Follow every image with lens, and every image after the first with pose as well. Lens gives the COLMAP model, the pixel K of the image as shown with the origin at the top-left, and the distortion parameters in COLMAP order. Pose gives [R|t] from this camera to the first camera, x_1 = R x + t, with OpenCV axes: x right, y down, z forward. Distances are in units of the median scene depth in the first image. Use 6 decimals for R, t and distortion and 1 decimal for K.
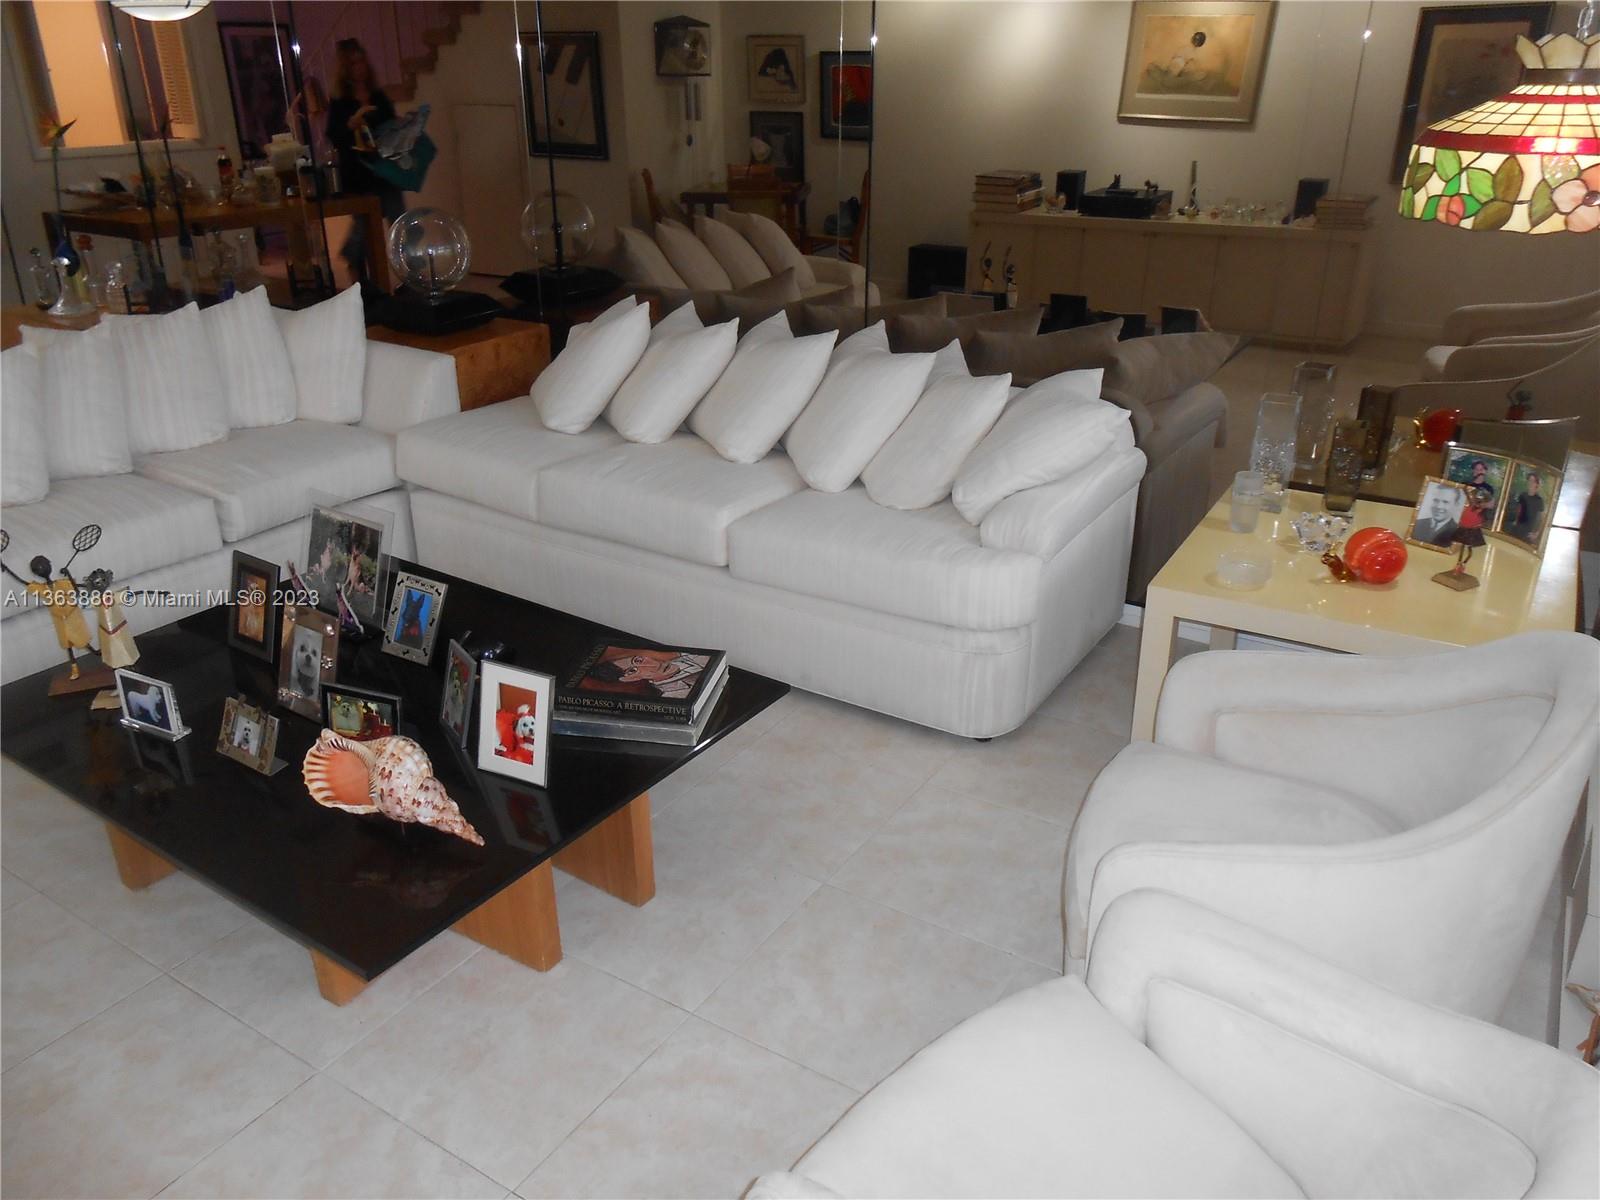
lens RADIAL K [[1207.1, 0, 783.5], [0, 1207.1, 606.8], [0, 0, 1]] dist [-0.055955, 0.055760]
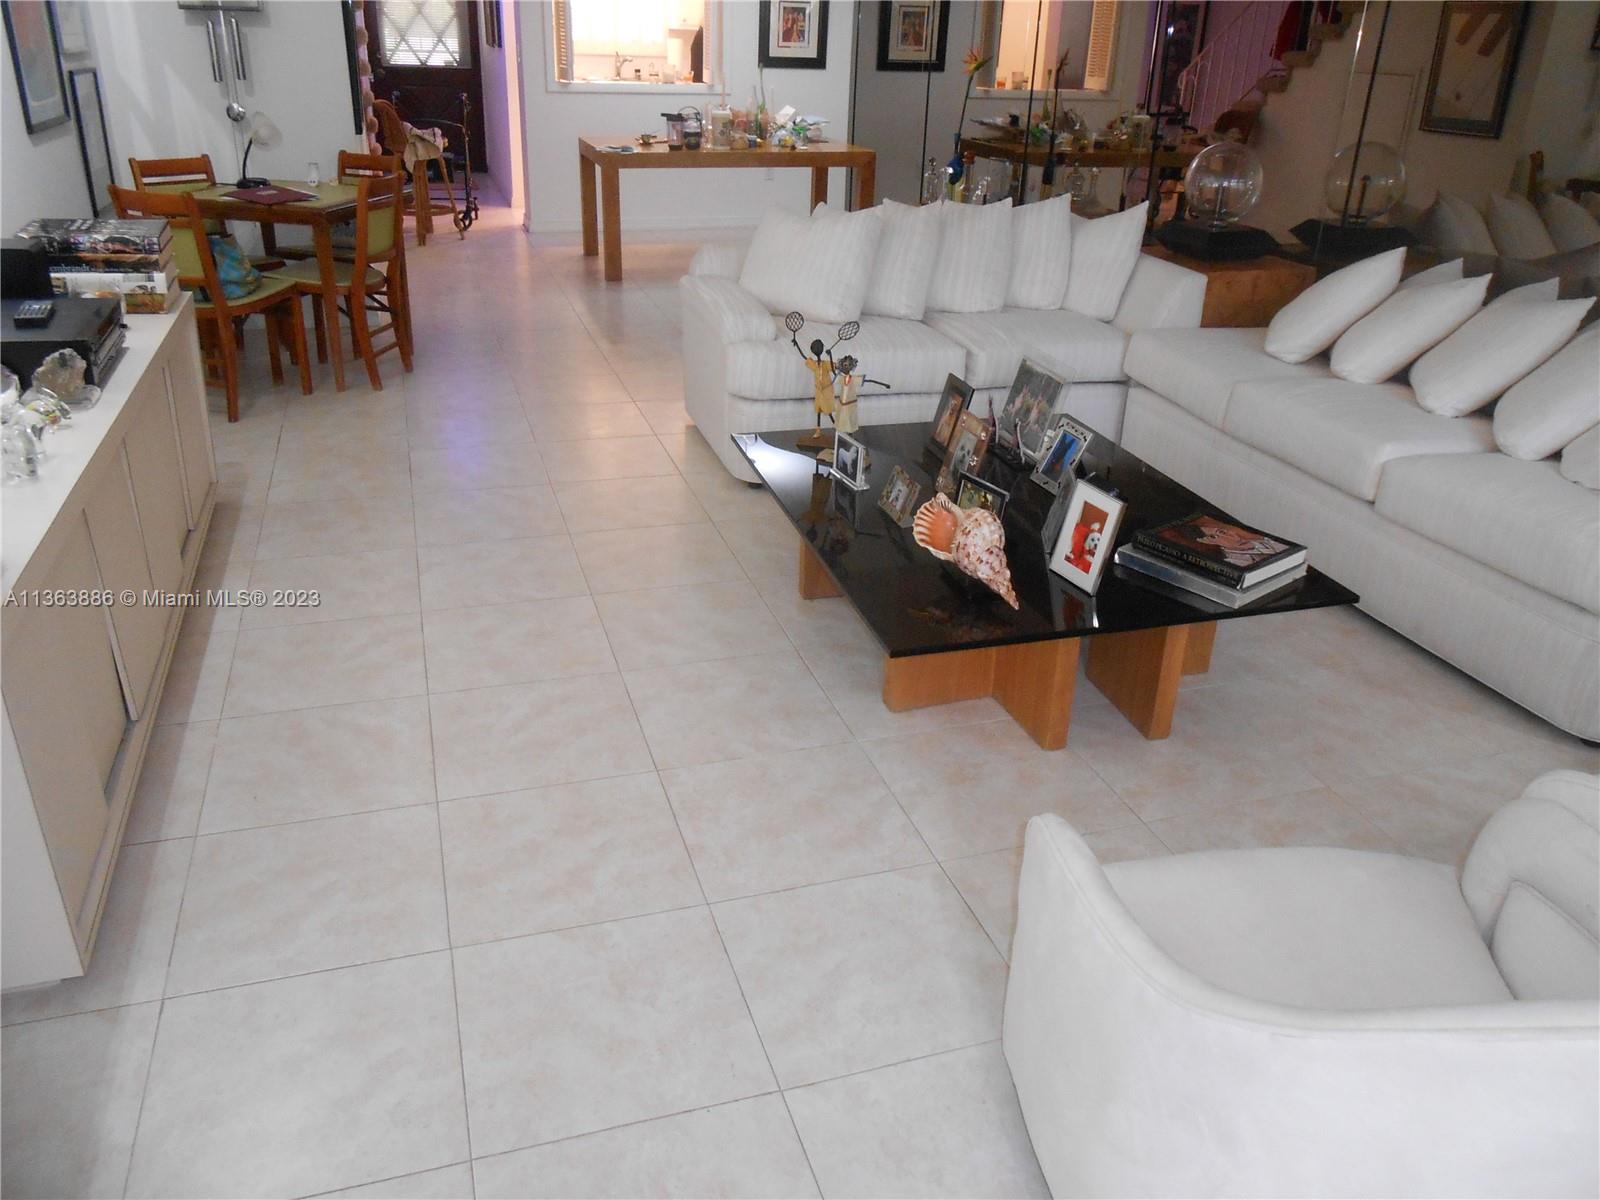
lens RADIAL K [[1207.1, 0, 807.3], [0, 1207.1, 595.7], [0, 0, 1]] dist [-0.055955, 0.055760]
pose [[0.768314, 0.289220, -0.571003, 0.220844], [-0.288721, 0.952777, 0.094104, 0.102709], [0.571256, 0.092560, 0.815536, -0.096766]]
